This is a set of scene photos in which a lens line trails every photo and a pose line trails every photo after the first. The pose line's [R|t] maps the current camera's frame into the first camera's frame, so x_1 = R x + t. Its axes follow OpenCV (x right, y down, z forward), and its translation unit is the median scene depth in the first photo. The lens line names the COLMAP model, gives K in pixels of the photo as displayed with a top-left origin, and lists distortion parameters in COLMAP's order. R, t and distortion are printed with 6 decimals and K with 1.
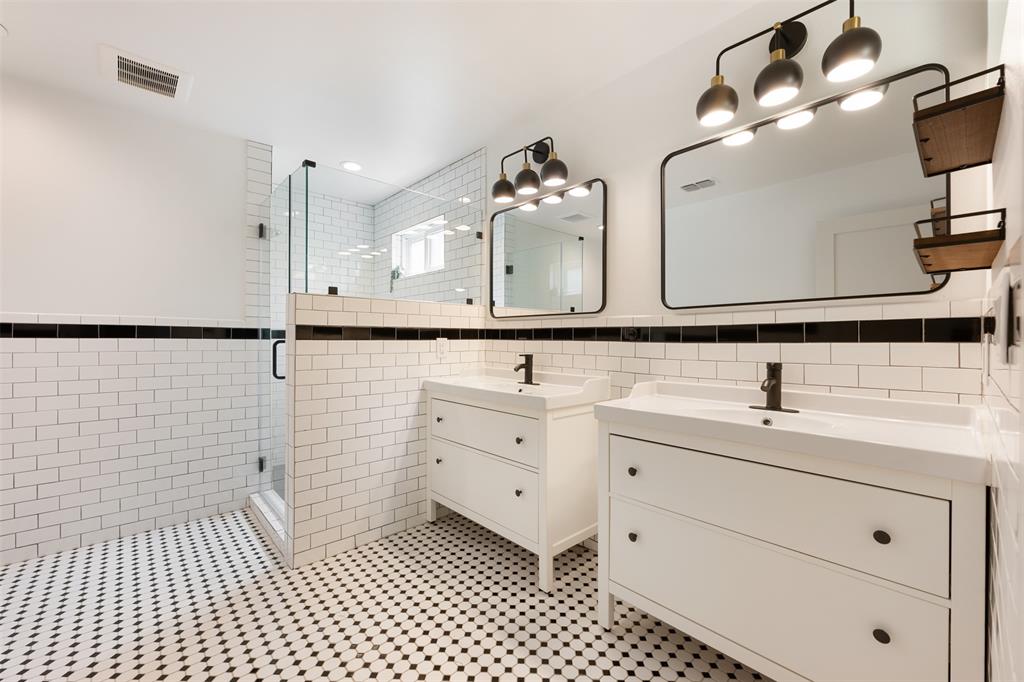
lens RADIAL K [[425.7, 0, 514.3], [0, 425.7, 338.8], [0, 0, 1]] dist [-0.000952, -0.000533]
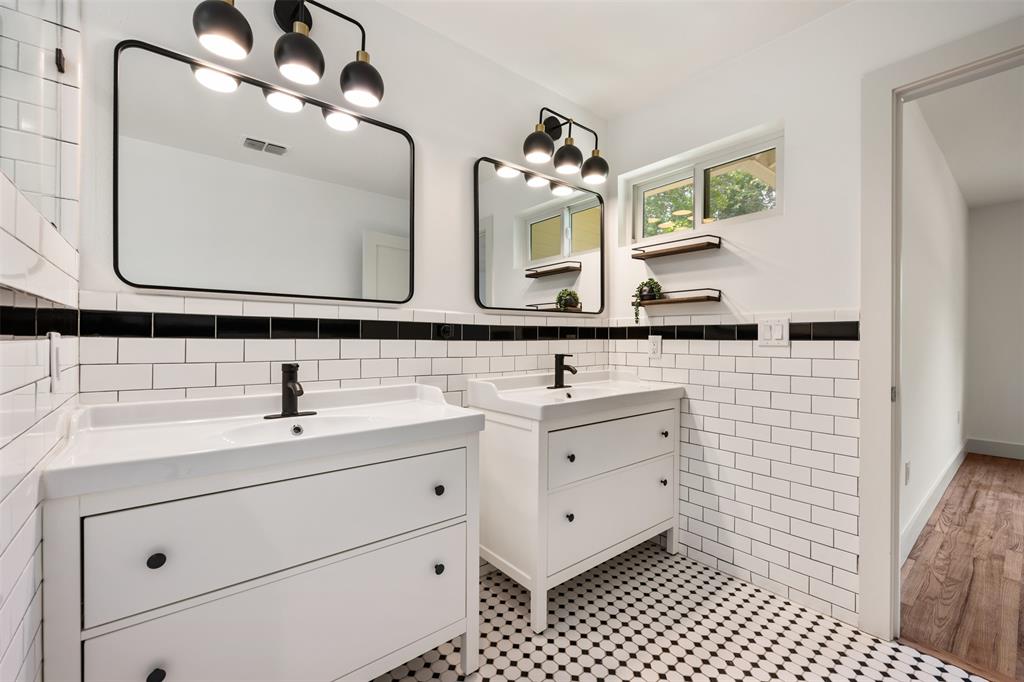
lens RADIAL K [[425.7, 0, 512.4], [0, 425.7, 339.3], [0, 0, 1]] dist [-0.000952, -0.000533]
pose [[0.058926, -0.006692, 0.998240, -0.514718], [-0.007320, 0.999948, 0.007136, -0.001636], [-0.998236, -0.007727, 0.058874, 0.677592]]
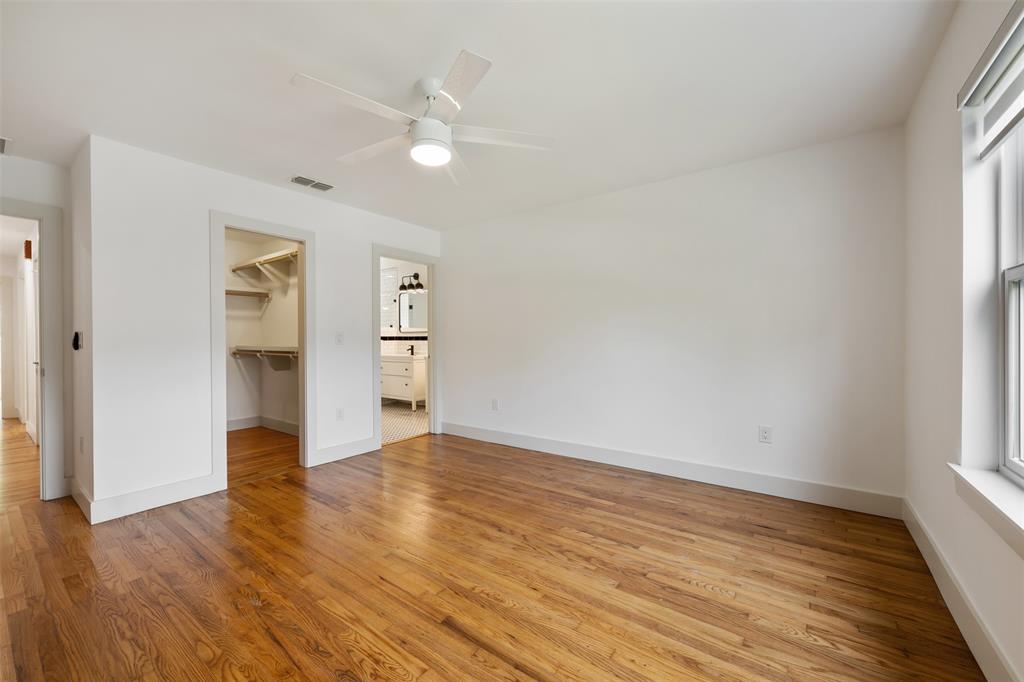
lens RADIAL K [[403.6, 0, 513.7], [0, 403.6, 341.2], [0, 0, 1]] dist [0.002247, -0.000903]
pose [[0.982153, -0.004336, 0.188034, 0.199957], [0.003219, 0.999975, 0.006244, -0.006663], [-0.188056, -0.005527, 0.982143, -1.887930]]
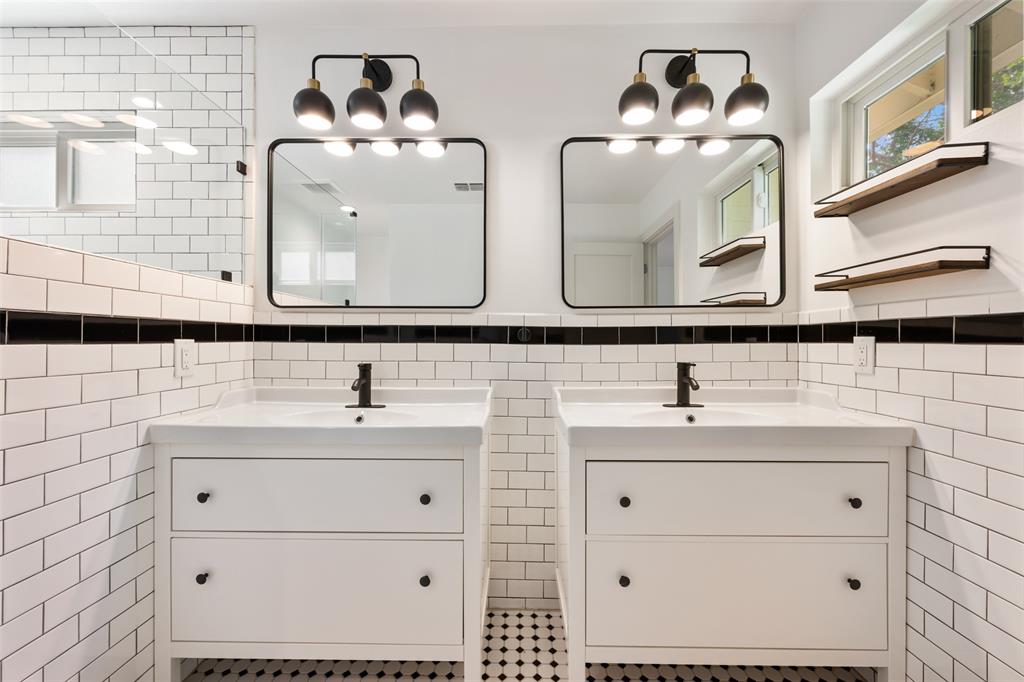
lens RADIAL K [[403.6, 0, 515.3], [0, 403.6, 339.7], [0, 0, 1]] dist [0.002247, -0.000903]
pose [[0.685536, -0.000032, 0.728039, -0.271932], [0.000165, 1.000000, -0.000111, -0.001135], [-0.728039, 0.000197, 0.685536, 0.384645]]
